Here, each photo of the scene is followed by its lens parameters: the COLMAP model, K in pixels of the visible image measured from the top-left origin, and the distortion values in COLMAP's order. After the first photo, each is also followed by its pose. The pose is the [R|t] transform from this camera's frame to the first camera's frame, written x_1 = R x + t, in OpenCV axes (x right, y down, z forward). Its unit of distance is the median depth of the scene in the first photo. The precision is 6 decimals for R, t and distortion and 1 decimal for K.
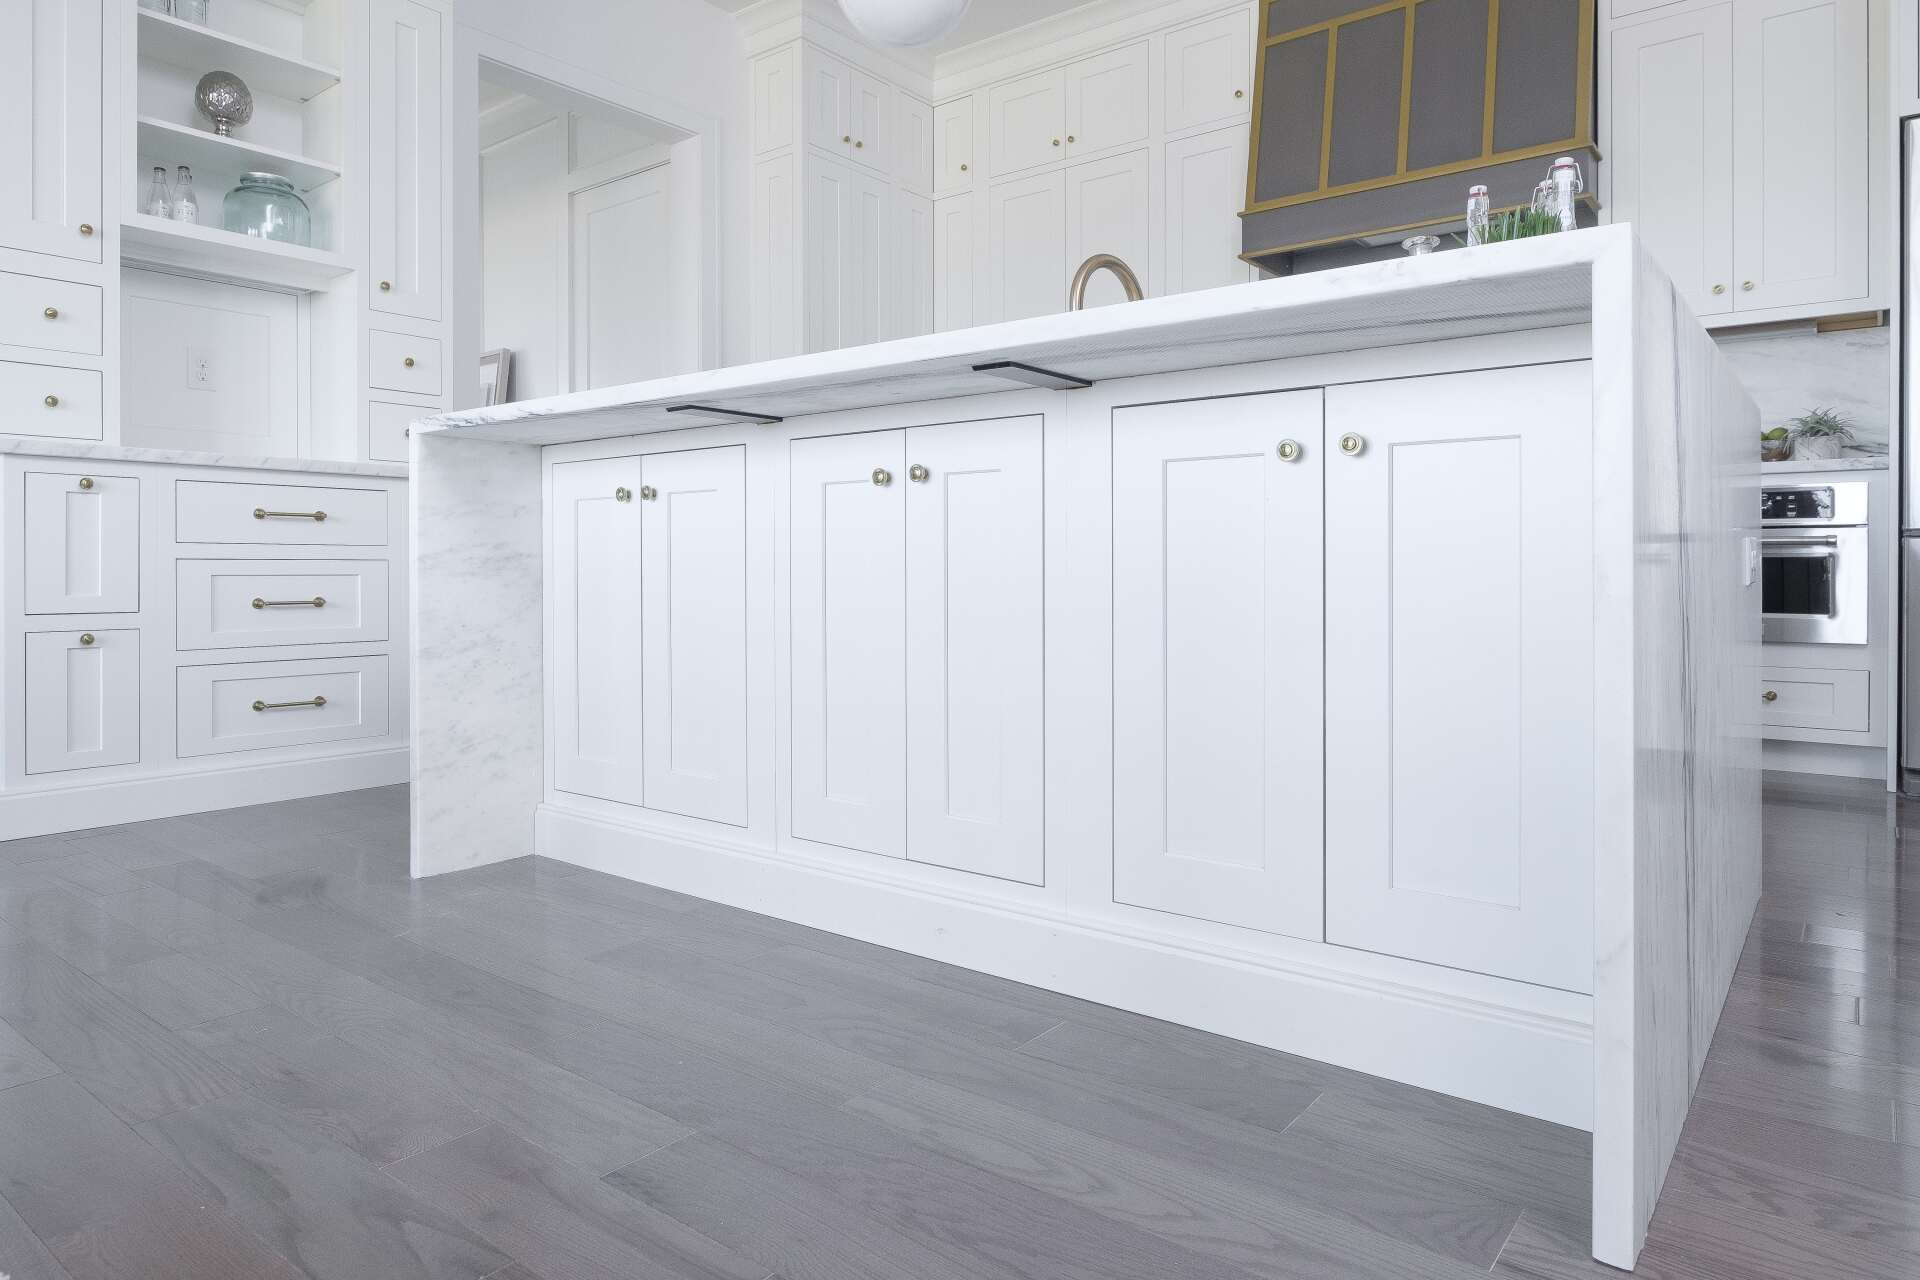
lens RADIAL K [[1166.1, 0, 962.3], [0, 1166.1, 567.5], [0, 0, 1]] dist [-0.003275, -0.001349]
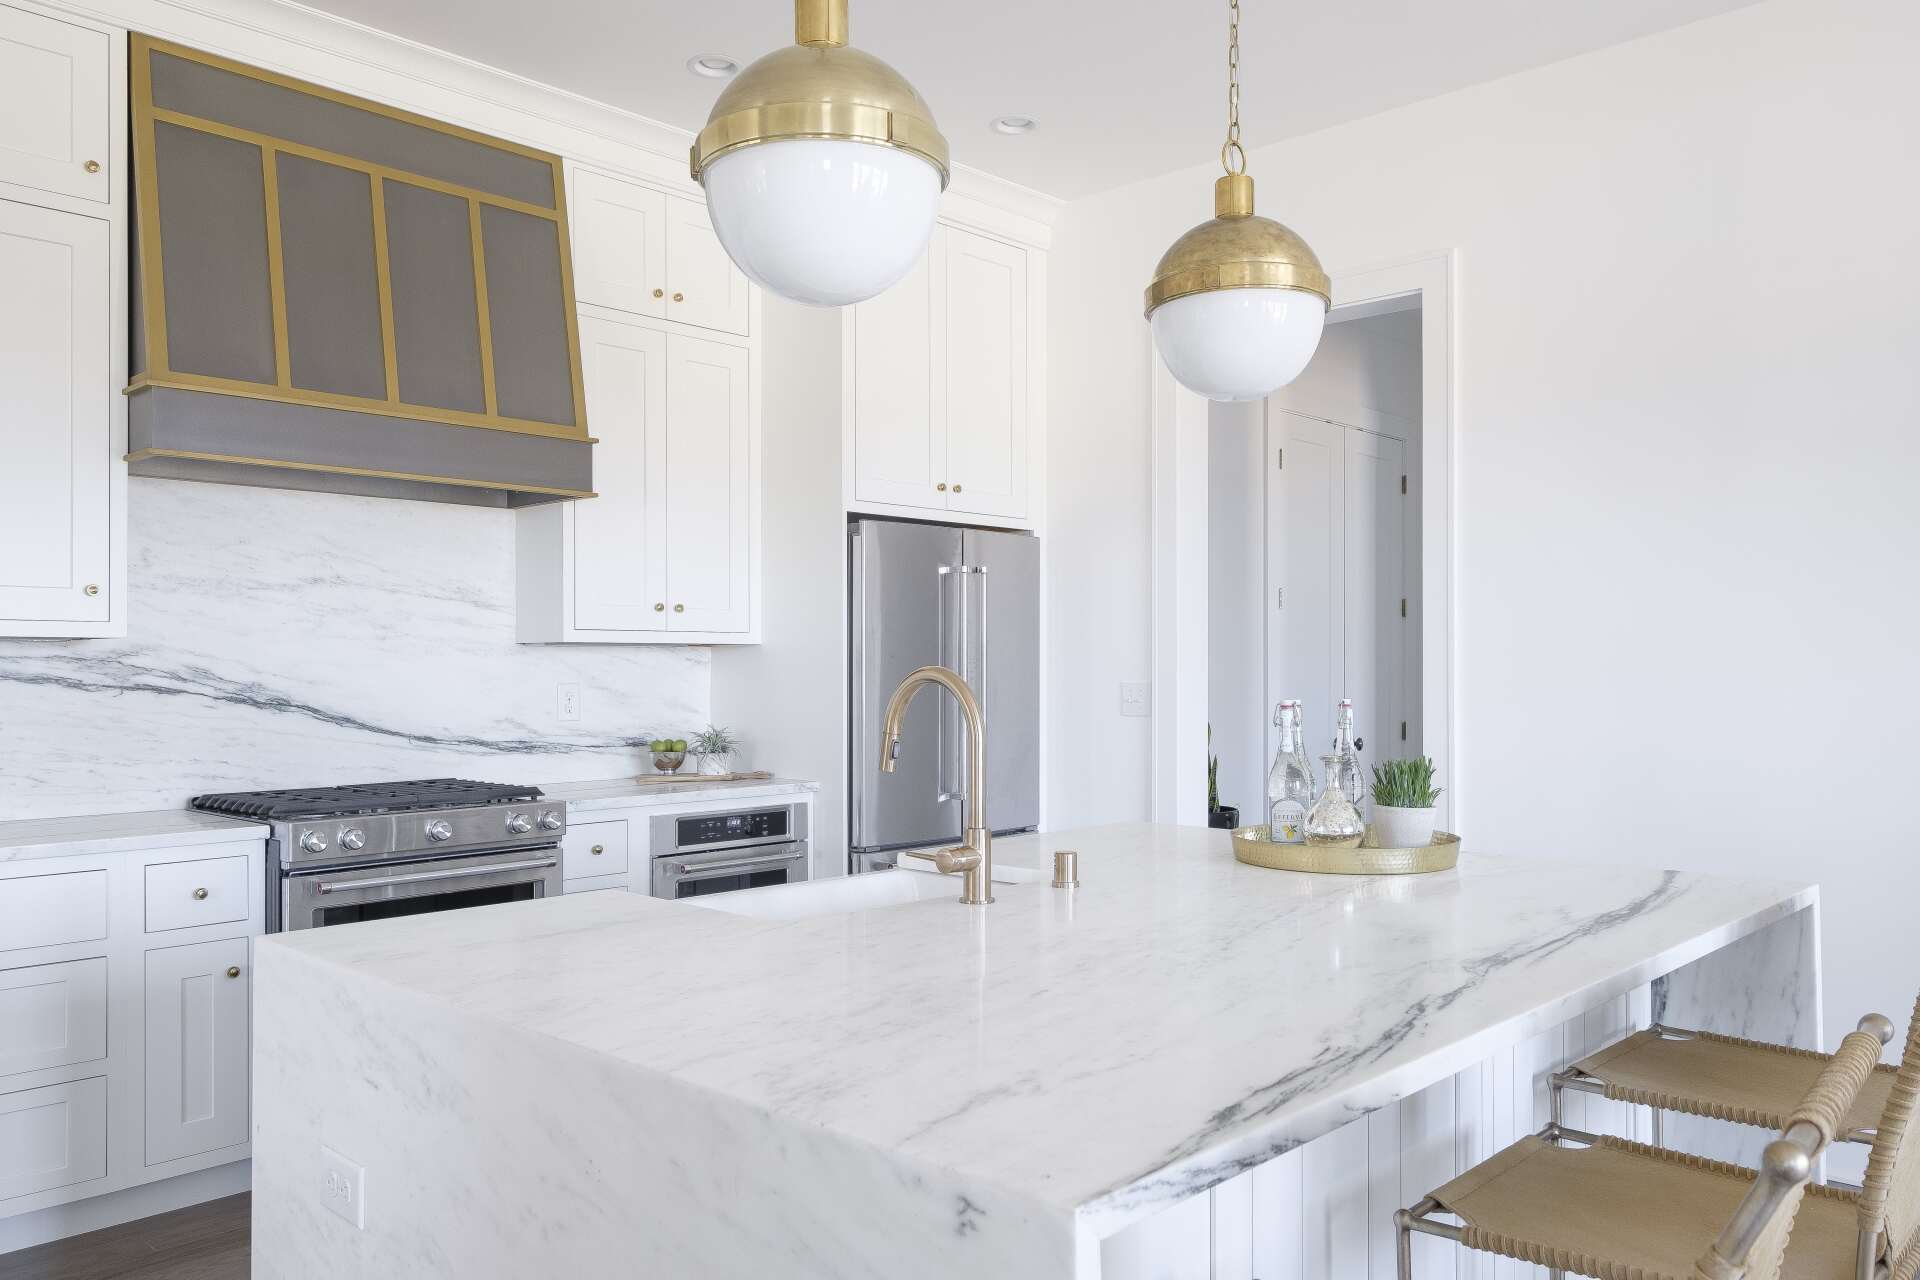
lens RADIAL K [[1437.9, 0, 958.3], [0, 1437.9, 662.9], [0, 0, 1]] dist [-0.008755, 0.007091]
pose [[0.081866, -0.000539, 0.996643, -0.648592], [0.003434, 0.999994, 0.000259, -0.207718], [-0.996637, 0.003401, 0.081867, 0.692223]]
